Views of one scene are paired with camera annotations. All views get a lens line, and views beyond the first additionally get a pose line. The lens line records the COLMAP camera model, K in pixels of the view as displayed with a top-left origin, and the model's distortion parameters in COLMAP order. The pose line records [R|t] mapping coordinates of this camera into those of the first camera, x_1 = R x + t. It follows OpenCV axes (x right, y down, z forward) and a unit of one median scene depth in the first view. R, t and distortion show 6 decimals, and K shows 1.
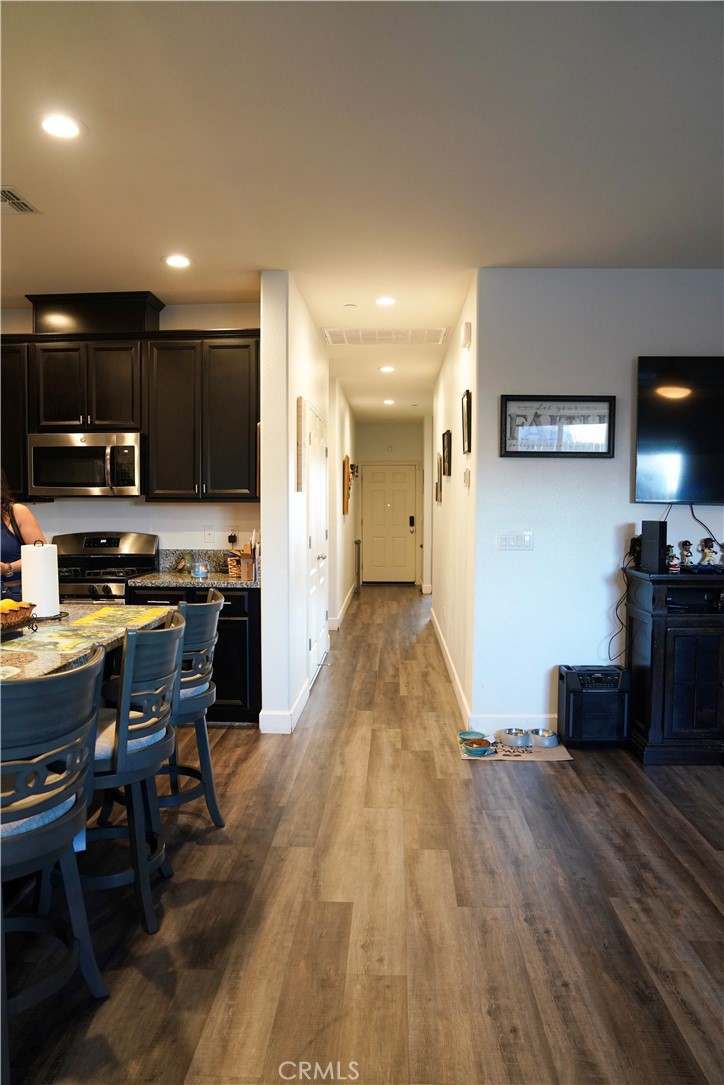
lens RADIAL K [[733.4, 0, 359.5], [0, 733.4, 542.7], [0, 0, 1]] dist [-0.112976, 0.075267]
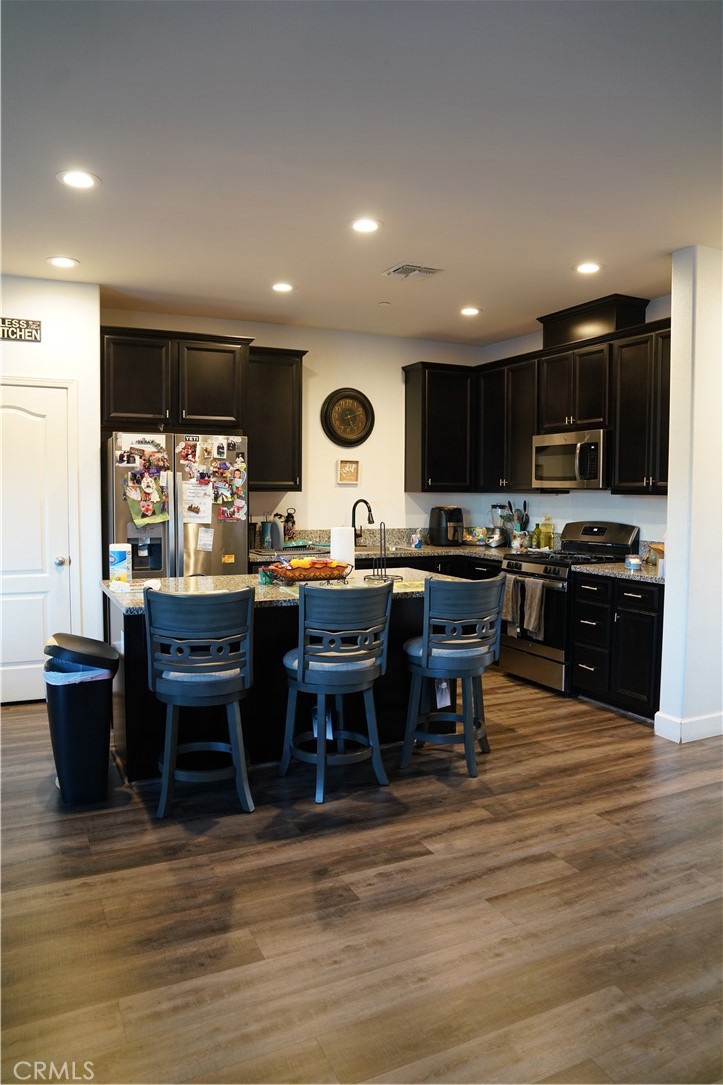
lens RADIAL K [[733.4, 0, 359.0], [0, 733.4, 542.7], [0, 0, 1]] dist [-0.112976, 0.075267]
pose [[0.471811, 0.059339, -0.879700, 0.621311], [-0.044039, 0.998073, 0.043704, -0.021033], [0.880599, 0.018121, 0.473516, 0.241760]]
